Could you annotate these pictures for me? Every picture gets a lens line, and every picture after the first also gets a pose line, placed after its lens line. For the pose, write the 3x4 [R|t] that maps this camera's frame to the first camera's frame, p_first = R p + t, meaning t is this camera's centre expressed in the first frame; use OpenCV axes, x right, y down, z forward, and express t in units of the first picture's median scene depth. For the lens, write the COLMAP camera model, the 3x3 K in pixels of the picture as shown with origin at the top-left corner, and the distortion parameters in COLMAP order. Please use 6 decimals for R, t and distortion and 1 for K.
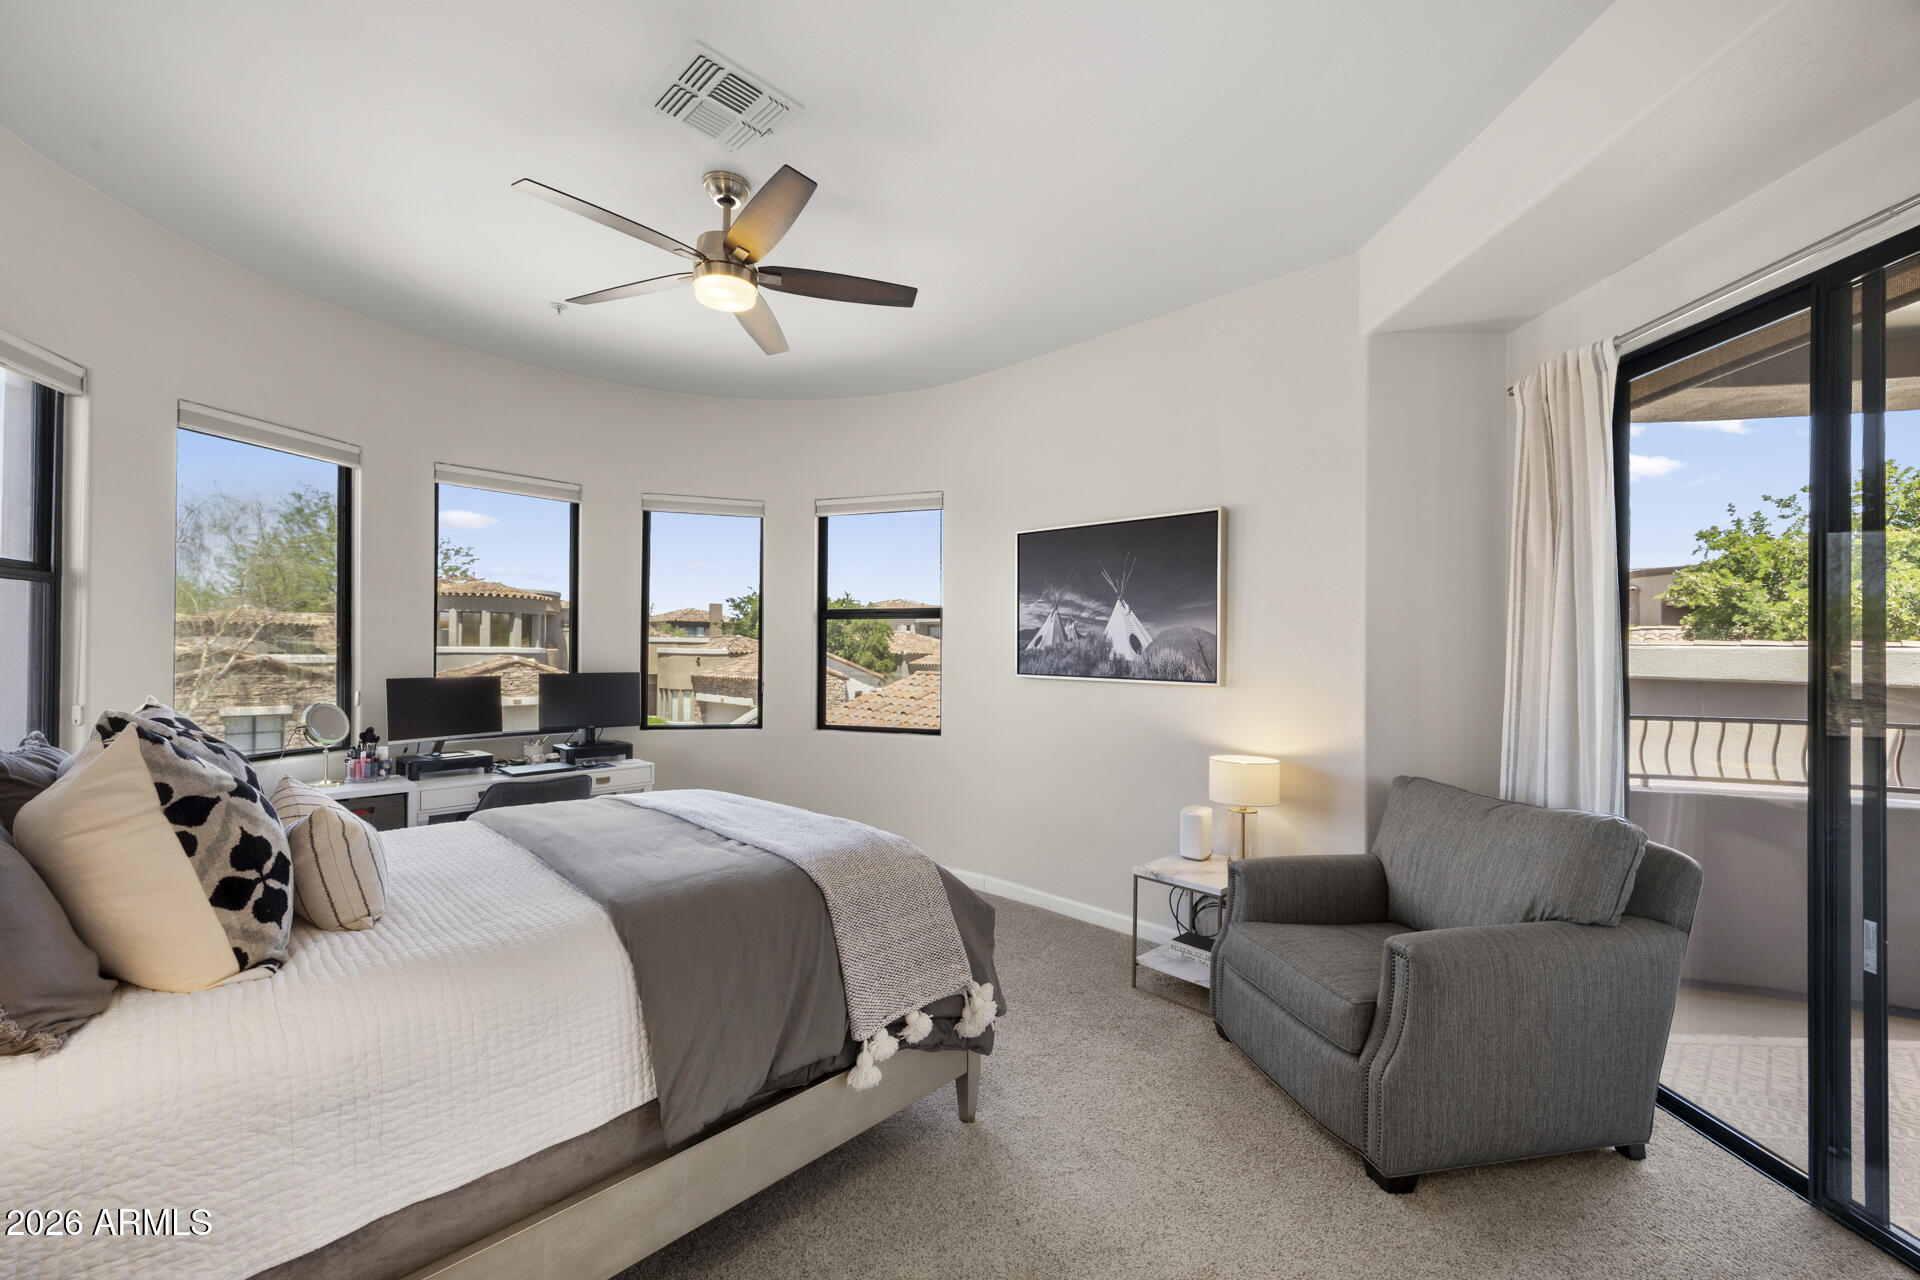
lens RADIAL K [[772.3, 0, 951.5], [0, 772.3, 653.0], [0, 0, 1]] dist [-0.000882, -0.000521]
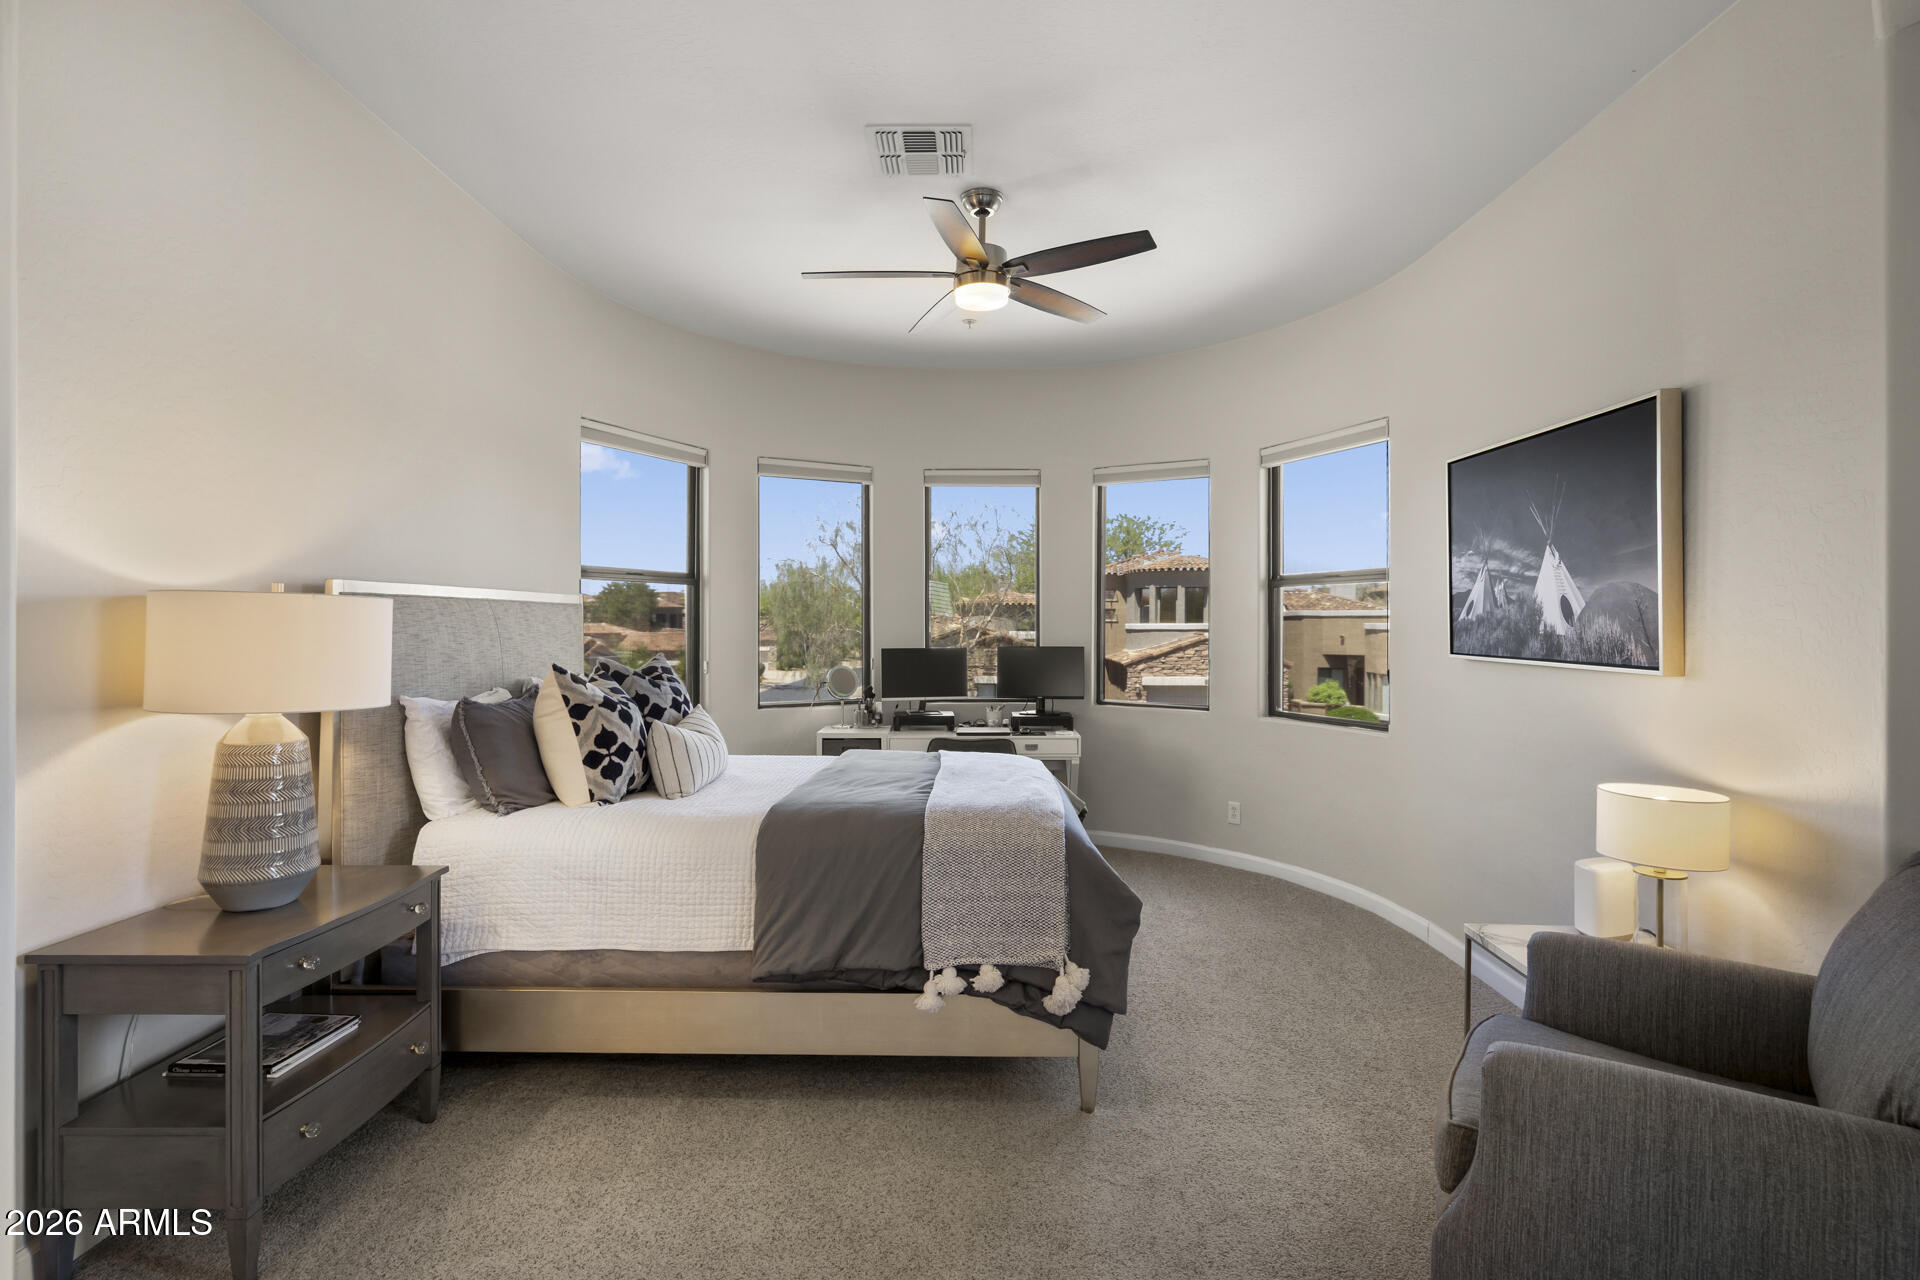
lens RADIAL K [[938.7, 0, 962.3], [0, 938.7, 628.5], [0, 0, 1]] dist [-0.002263, -0.009994]
pose [[0.672510, -0.003810, -0.740078, 0.514232], [0.002694, 0.999993, -0.002699, 0.005368], [0.740083, -0.000178, 0.672516, 0.066161]]
